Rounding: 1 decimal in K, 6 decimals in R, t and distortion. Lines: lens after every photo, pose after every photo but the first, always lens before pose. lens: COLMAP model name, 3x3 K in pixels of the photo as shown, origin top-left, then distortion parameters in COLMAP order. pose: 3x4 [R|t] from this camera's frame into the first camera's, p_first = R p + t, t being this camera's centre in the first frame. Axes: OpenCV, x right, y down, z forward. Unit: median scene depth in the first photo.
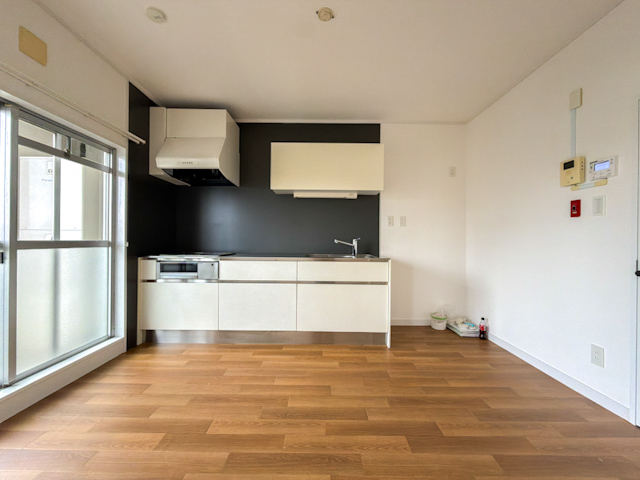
lens RADIAL K [[256.2, 0, 319.8], [0, 256.2, 240.5], [0, 0, 1]] dist [0.002634, -0.000484]
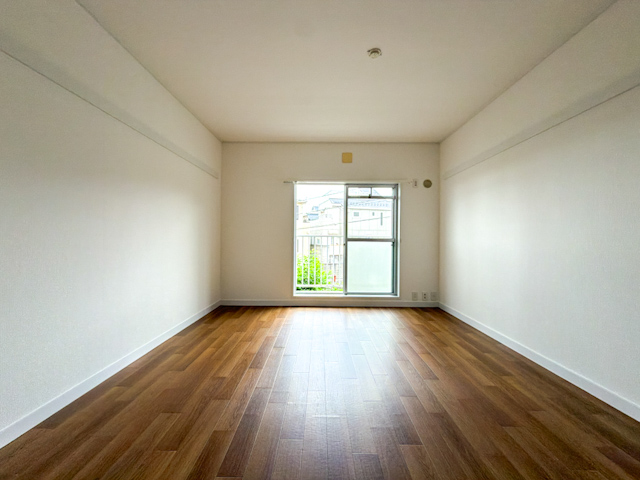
lens RADIAL K [[256.2, 0, 322.6], [0, 256.2, 234.8], [0, 0, 1]] dist [0.002634, -0.000484]
pose [[0.014493, -0.020150, -0.999692, 0.895064], [0.000766, 0.999797, -0.020141, 0.009702], [0.999895, -0.000474, 0.014506, 0.437142]]
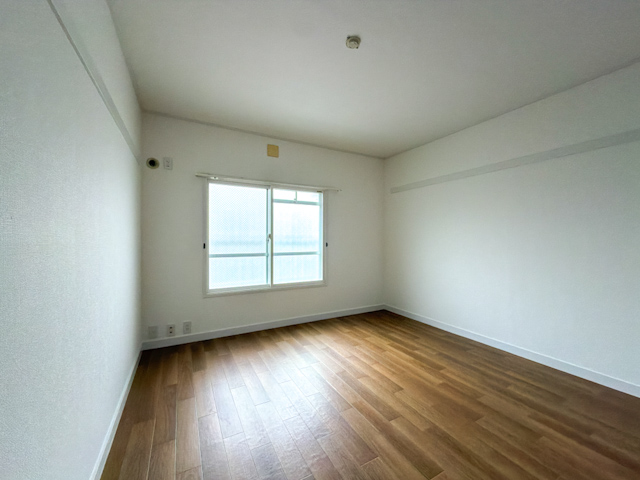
lens RADIAL K [[256.2, 0, 322.2], [0, 256.2, 245.3], [0, 0, 1]] dist [0.002634, -0.000484]
pose [[0.491939, 0.014640, -0.870507, 0.660803], [-0.007051, 0.999893, 0.012832, -0.029840], [0.870601, -0.000174, 0.491989, 0.159803]]
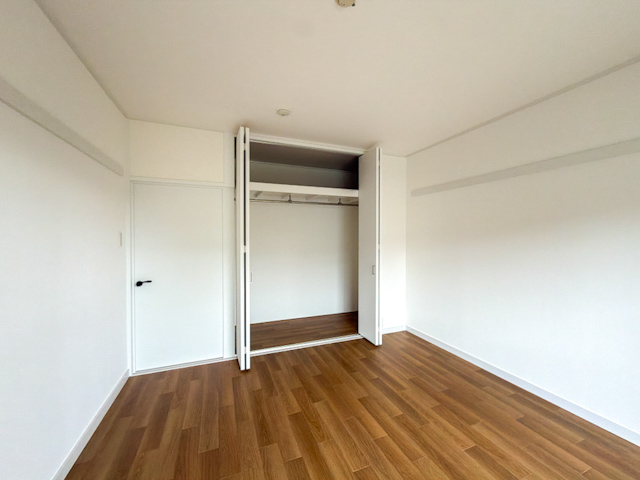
lens RADIAL K [[256.2, 0, 318.0], [0, 256.2, 238.5], [0, 0, 1]] dist [0.002634, -0.000484]
pose [[-0.368699, -0.024853, 0.929217, -0.507728], [0.000719, 0.999635, 0.027022, -0.156721], [-0.929549, 0.010632, -0.368546, 1.771054]]
